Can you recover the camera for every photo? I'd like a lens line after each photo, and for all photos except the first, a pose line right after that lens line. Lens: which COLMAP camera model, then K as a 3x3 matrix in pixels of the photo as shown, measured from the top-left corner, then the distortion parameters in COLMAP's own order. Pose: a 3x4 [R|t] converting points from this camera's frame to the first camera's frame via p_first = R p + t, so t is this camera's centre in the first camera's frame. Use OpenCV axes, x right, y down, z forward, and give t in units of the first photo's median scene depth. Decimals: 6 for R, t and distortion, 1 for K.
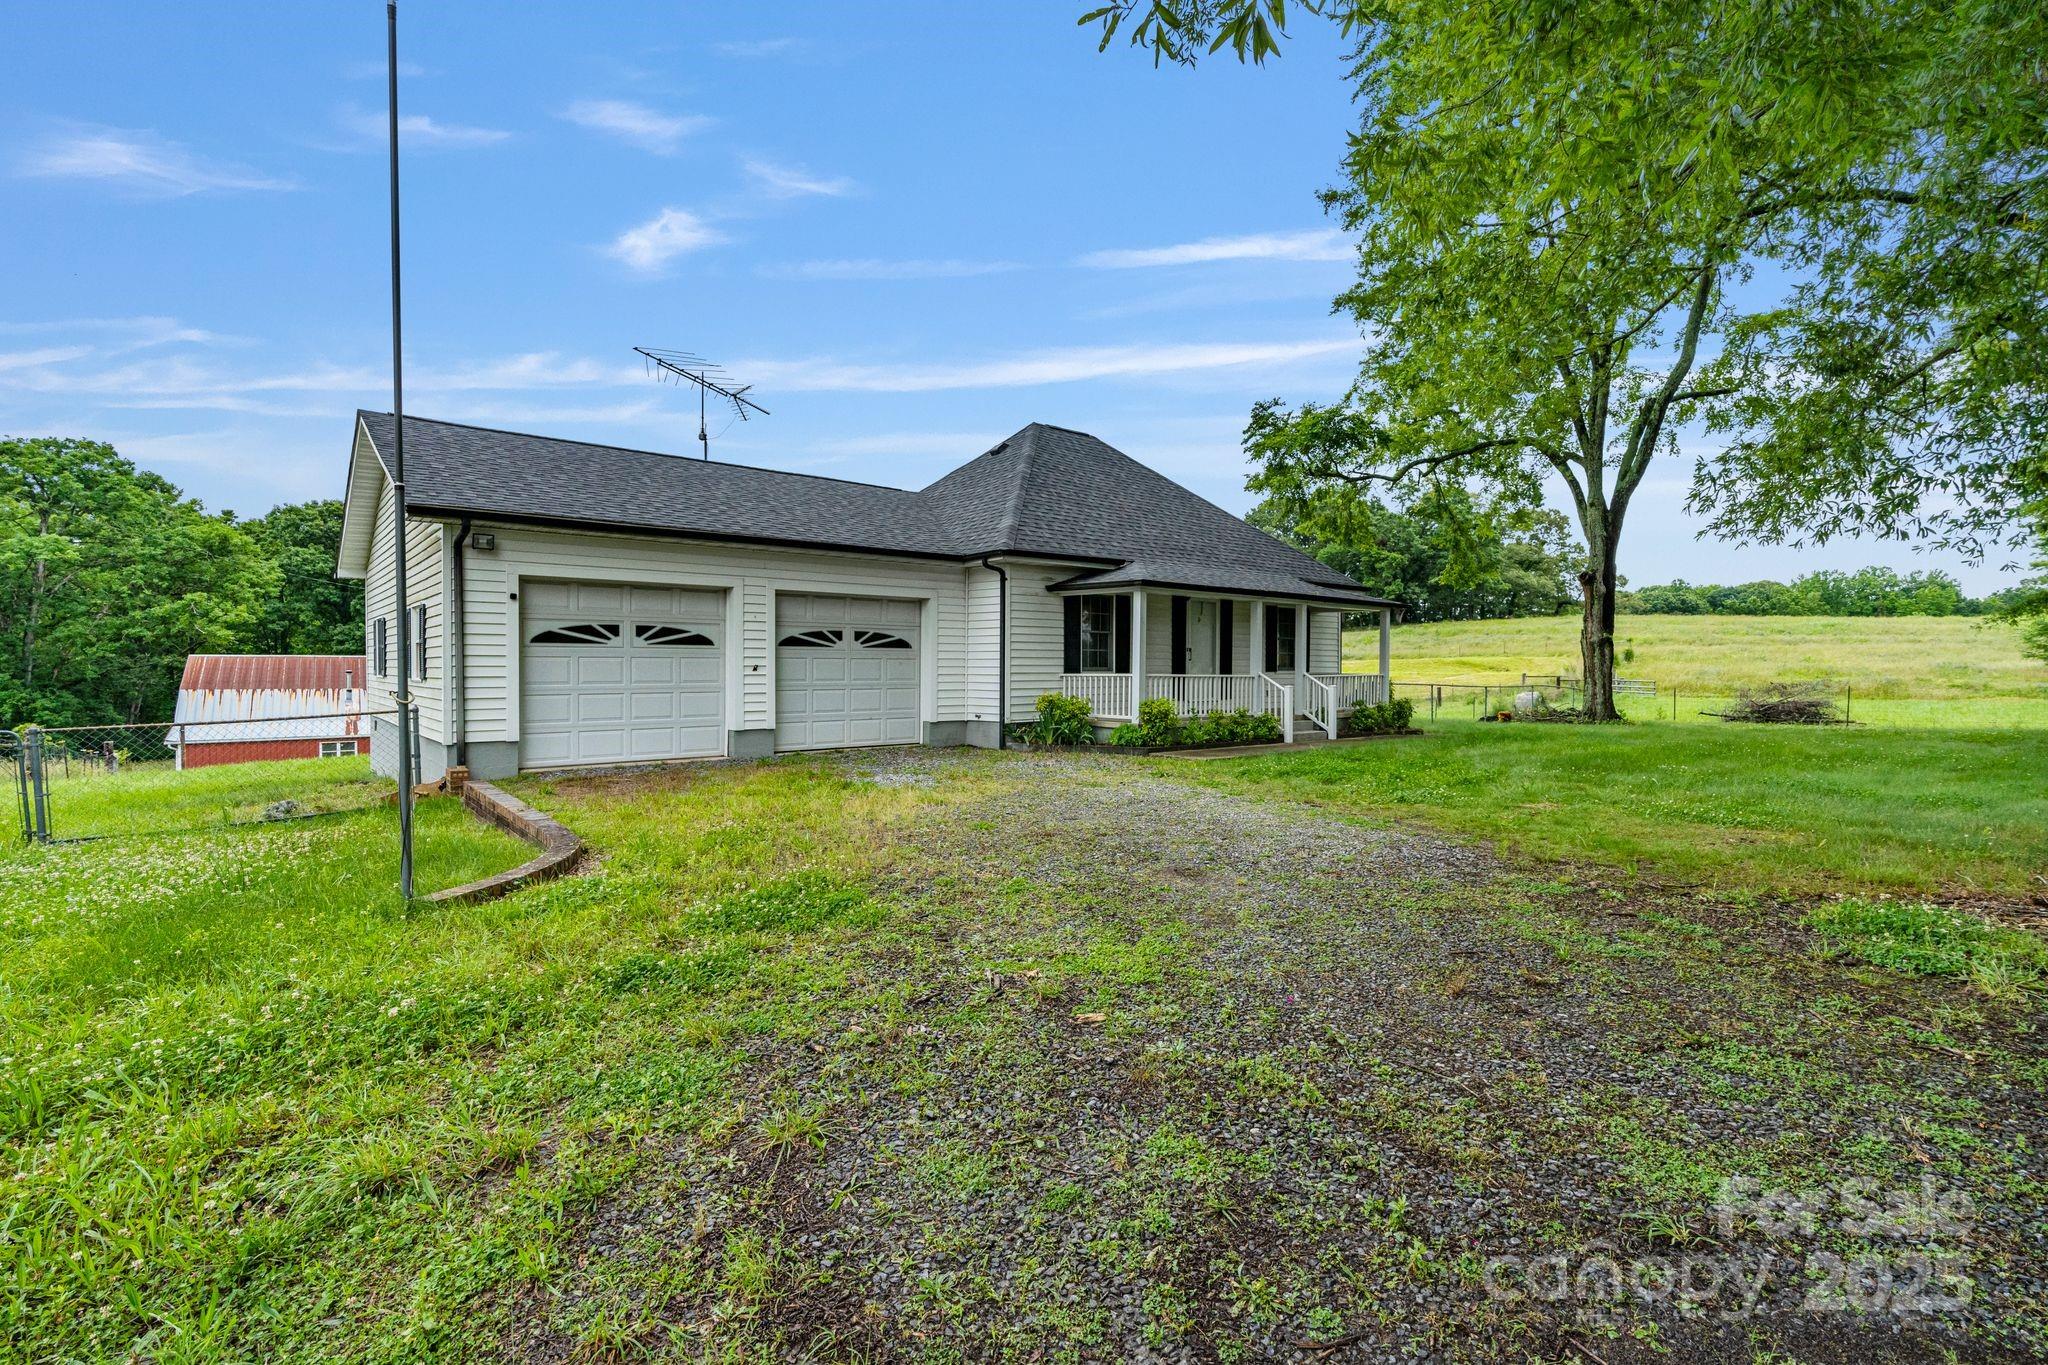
lens RADIAL K [[939.4, 0, 1028.4], [0, 939.4, 686.1], [0, 0, 1]] dist [-0.011054, 0.000400]
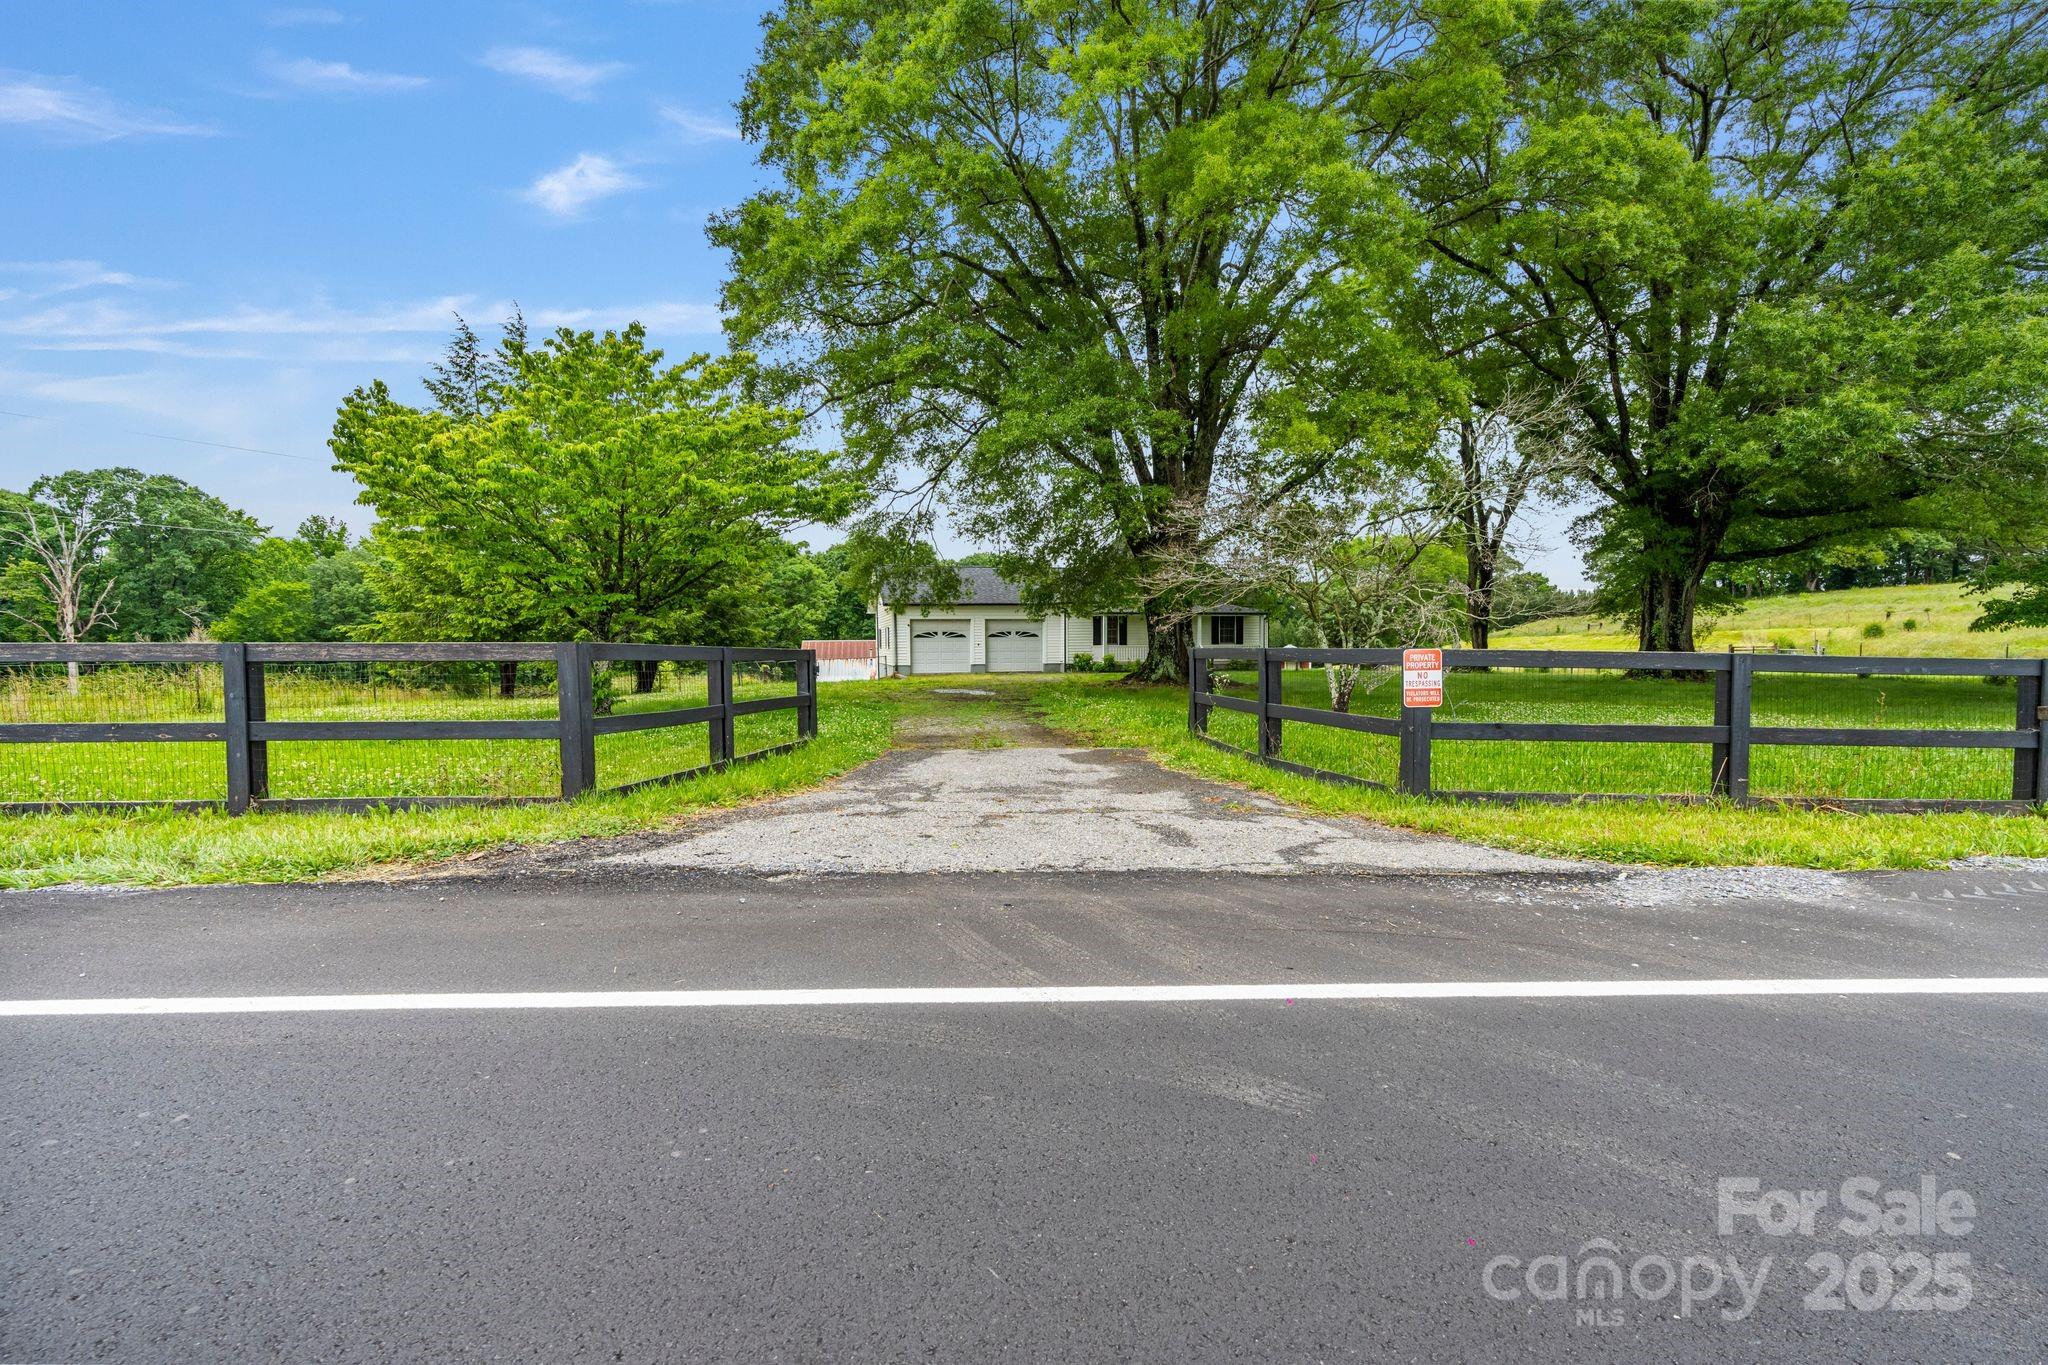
lens RADIAL K [[939.4, 0, 1019.9], [0, 939.4, 676.7], [0, 0, 1]] dist [-0.011054, 0.000400]
pose [[0.890764, 0.005087, -0.454439, 1.098257], [0.001750, 0.999892, 0.014623, 0.037336], [0.454464, -0.013821, 0.890658, -1.511546]]
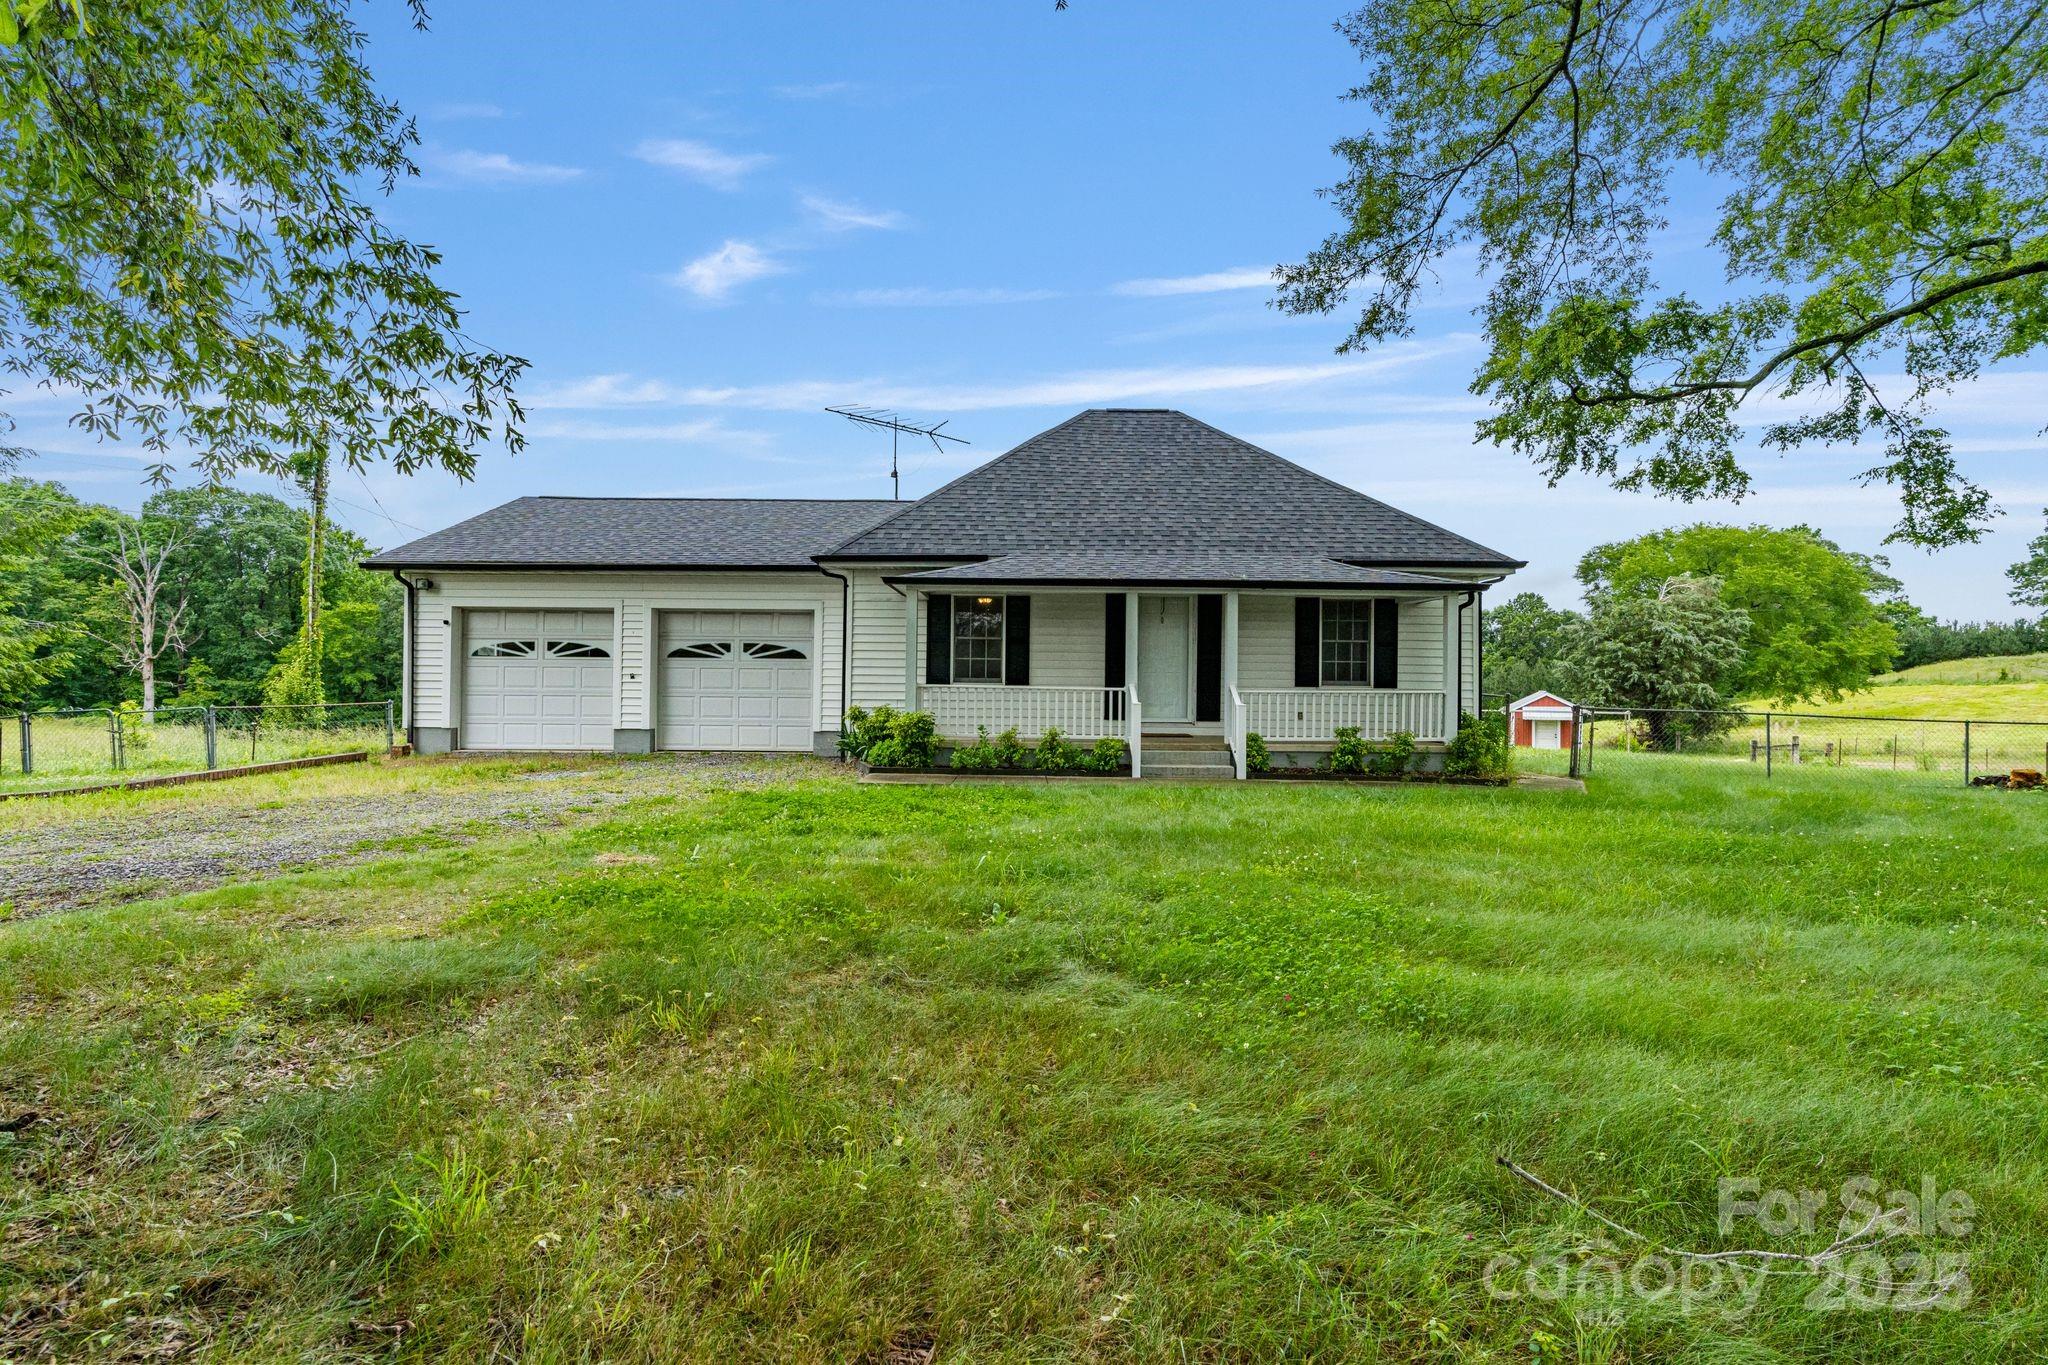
lens RADIAL K [[939.4, 0, 1013.7], [0, 939.4, 677.6], [0, 0, 1]] dist [-0.011054, 0.000400]
pose [[0.763556, -0.000200, -0.645741, 0.722469], [-0.019967, 0.999514, -0.023919, 0.001053], [0.645433, 0.031157, 0.763182, 0.362643]]
